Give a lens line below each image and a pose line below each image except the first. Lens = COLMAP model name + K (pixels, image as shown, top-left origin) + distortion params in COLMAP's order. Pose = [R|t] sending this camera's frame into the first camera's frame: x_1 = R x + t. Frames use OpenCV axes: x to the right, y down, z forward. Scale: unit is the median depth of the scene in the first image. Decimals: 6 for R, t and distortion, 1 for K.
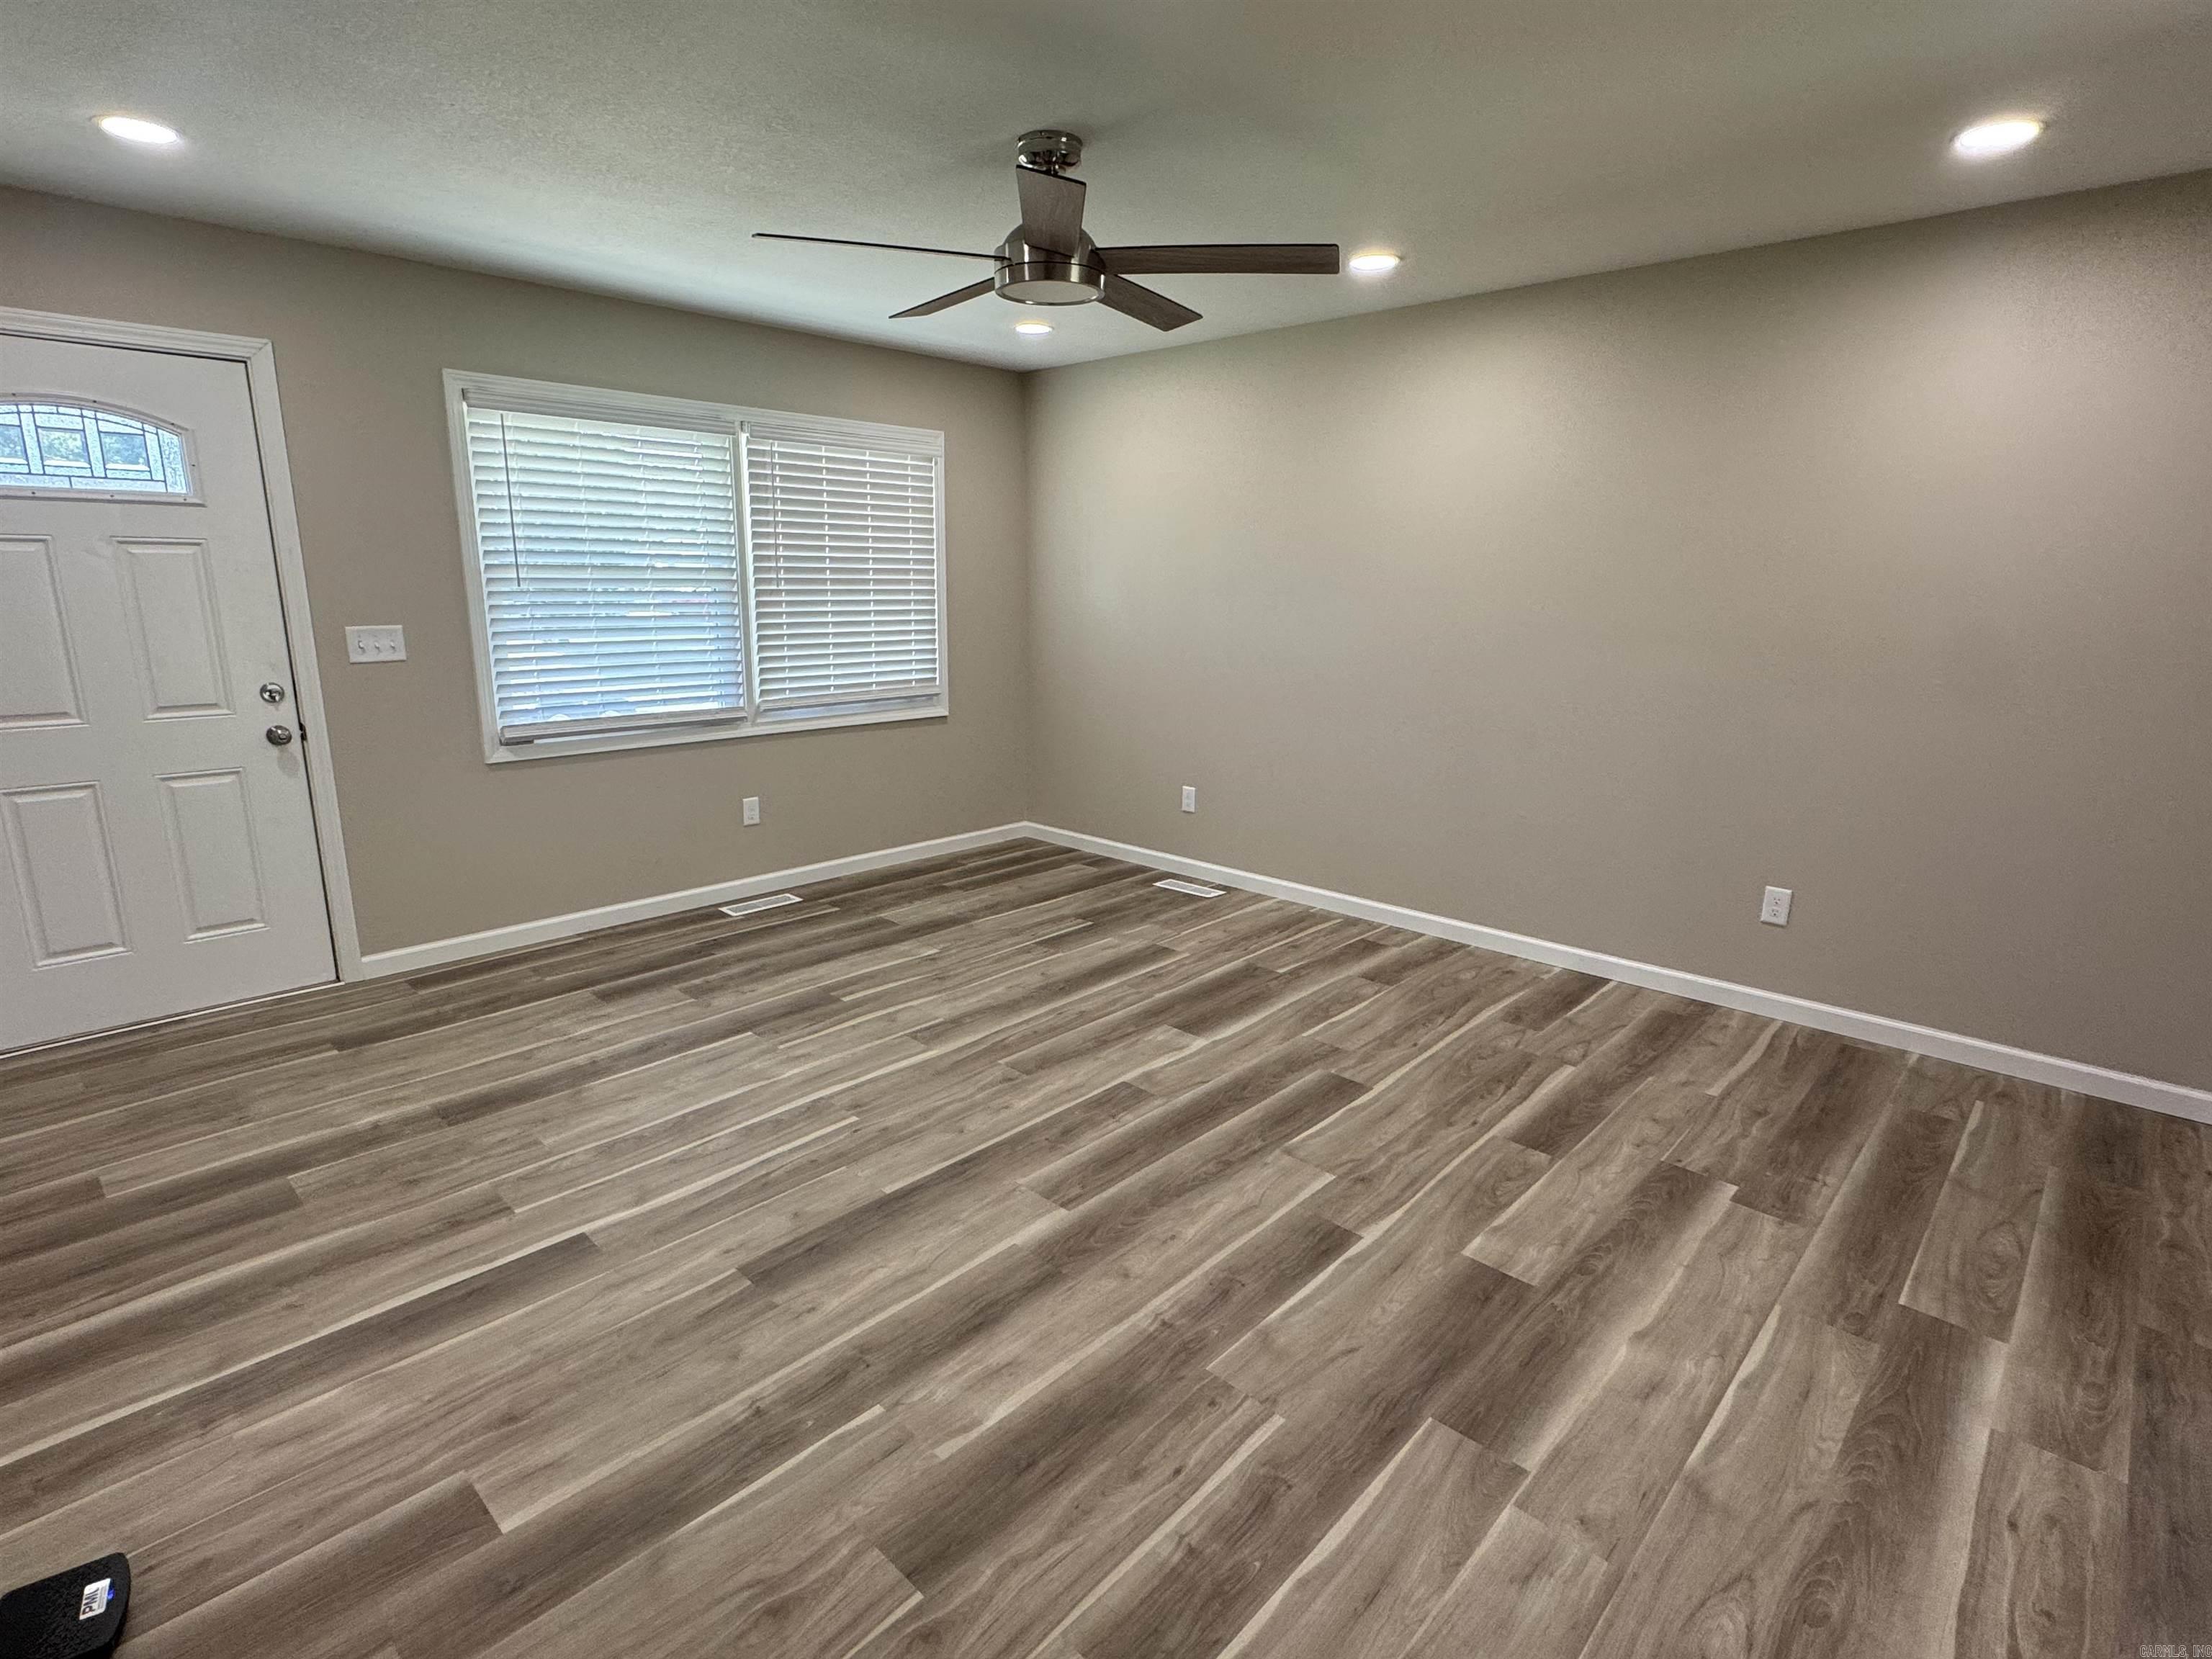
lens RADIAL K [[1107.2, 0, 1106.0], [0, 1107.2, 829.5], [0, 0, 1]] dist [0.000511, -0.000578]
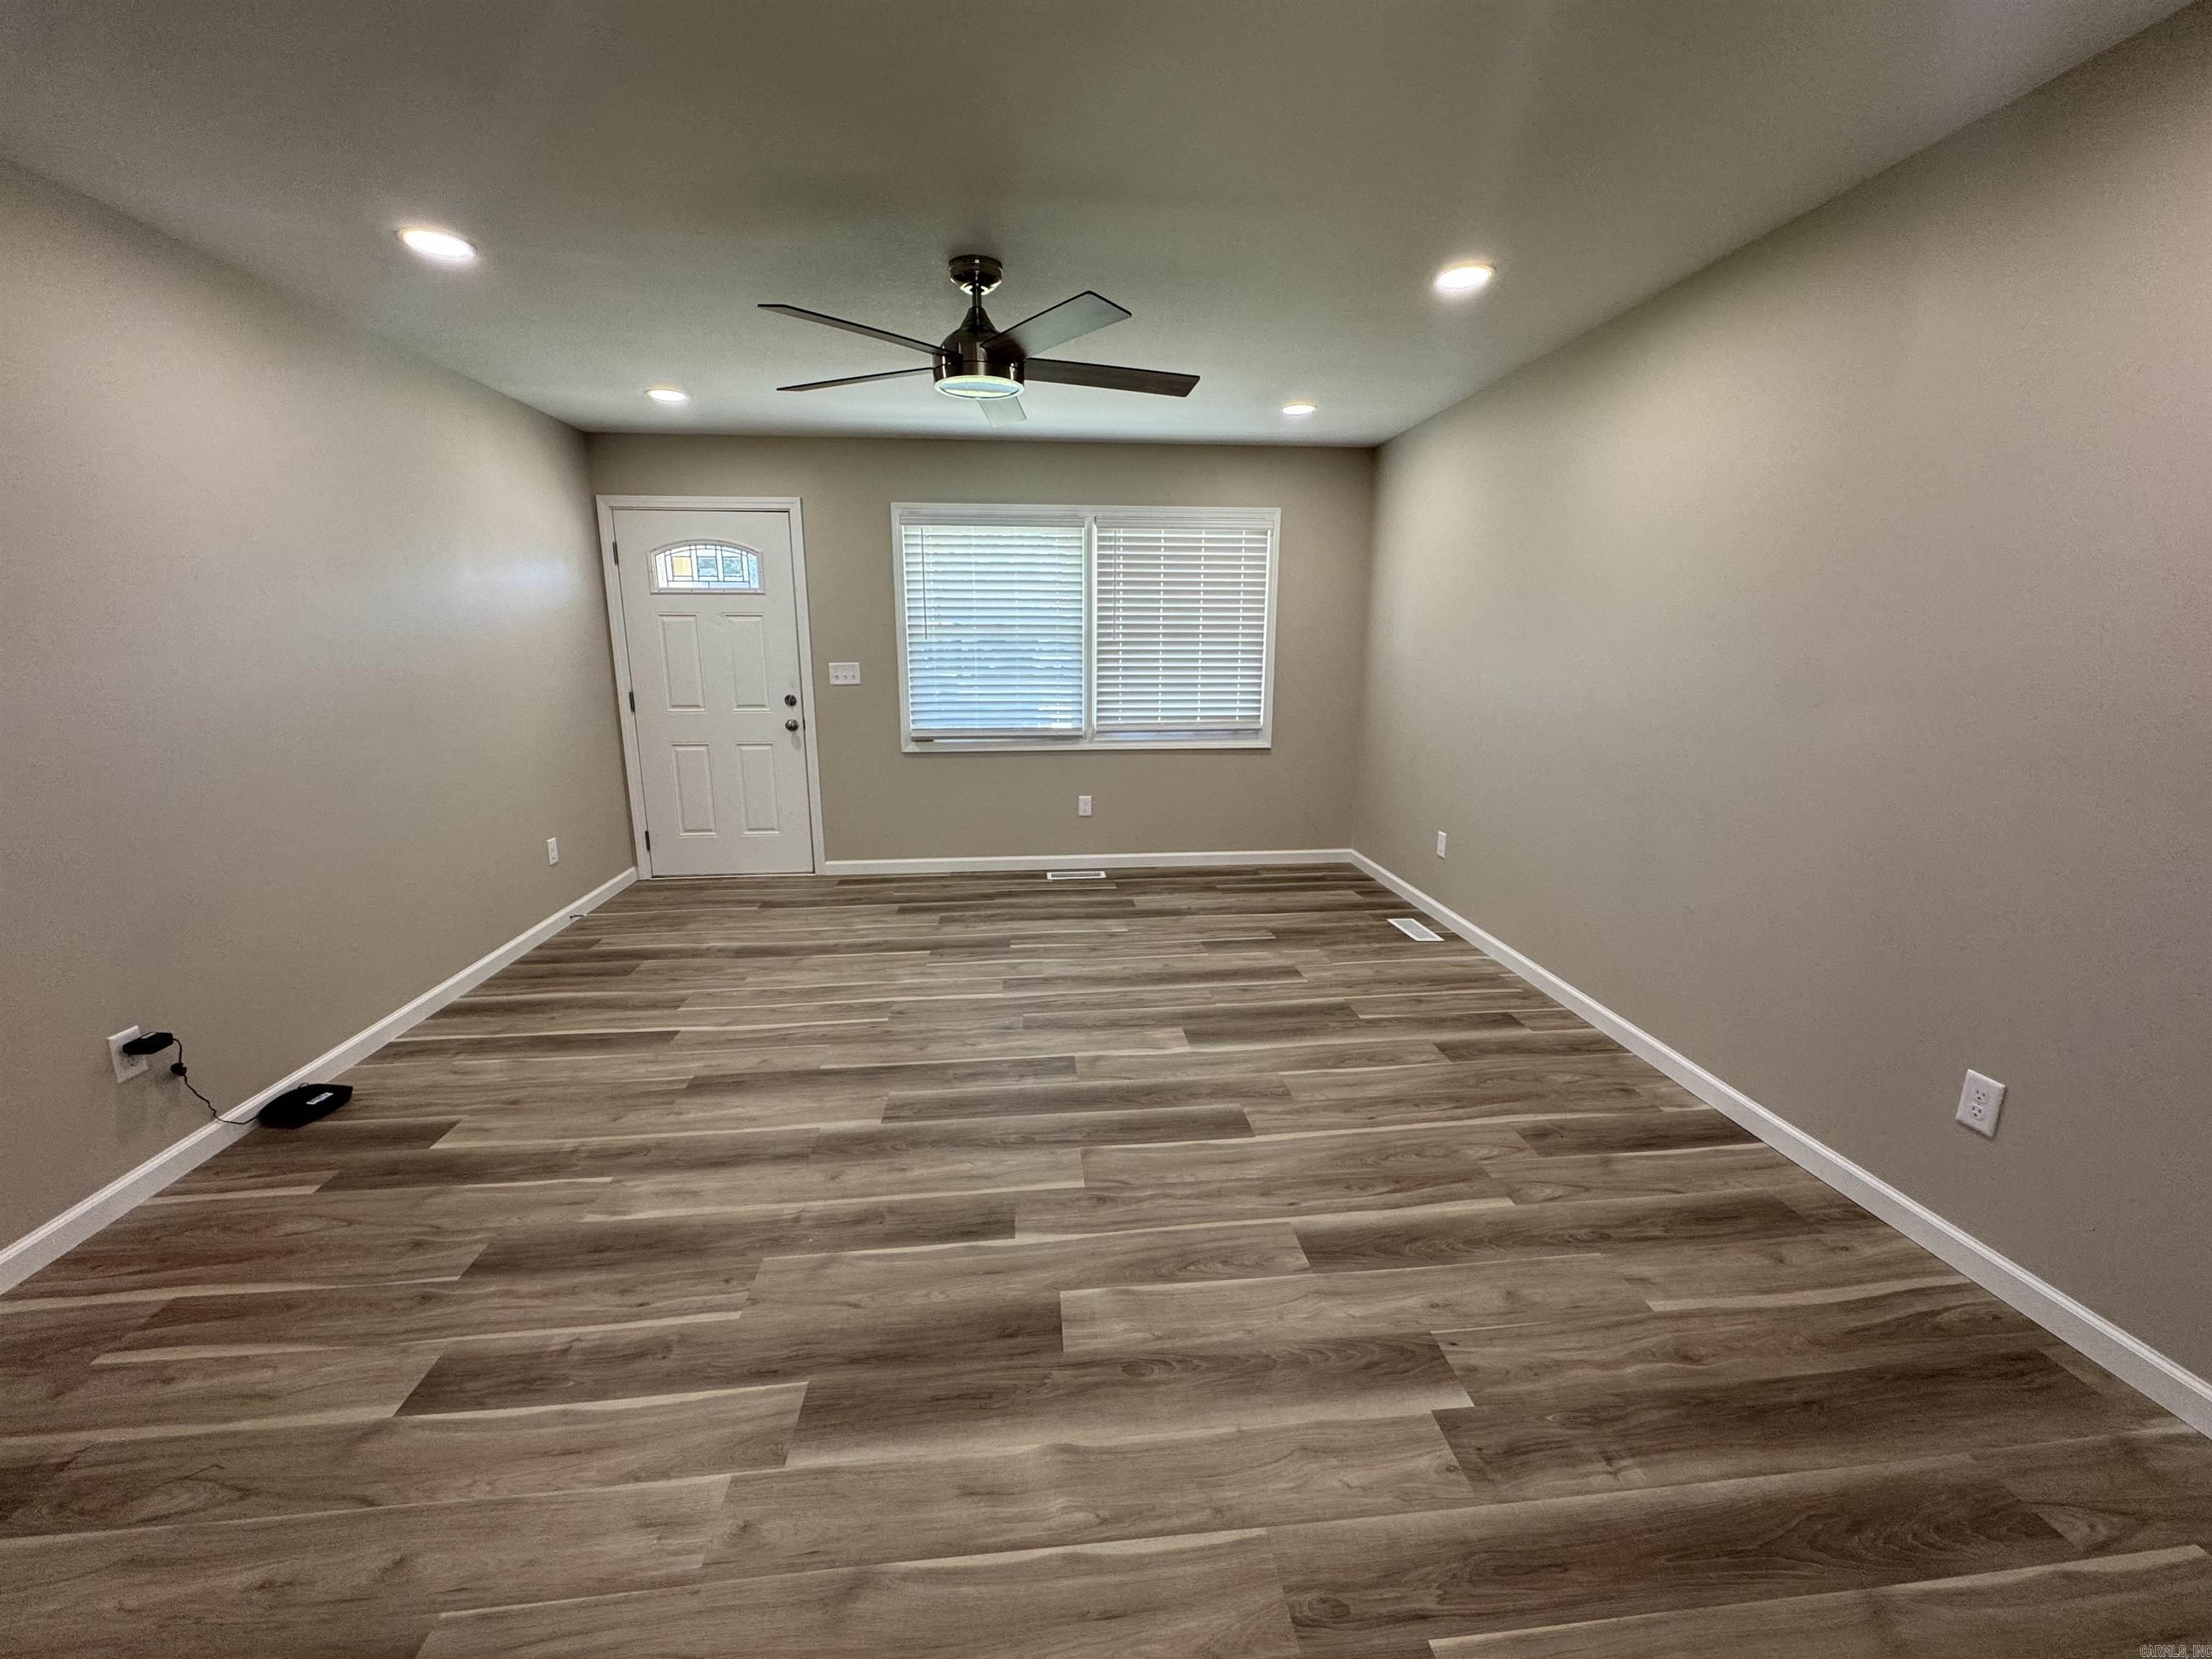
lens RADIAL K [[884.8, 0, 1106.0], [0, 884.8, 829.5], [0, 0, 1]] dist [-0.001871, 0.000268]
pose [[0.756154, 0.126892, -0.641974, 0.516059], [-0.138282, 0.989850, 0.032777, -0.035425], [0.639617, 0.063989, 0.766026, 0.255854]]
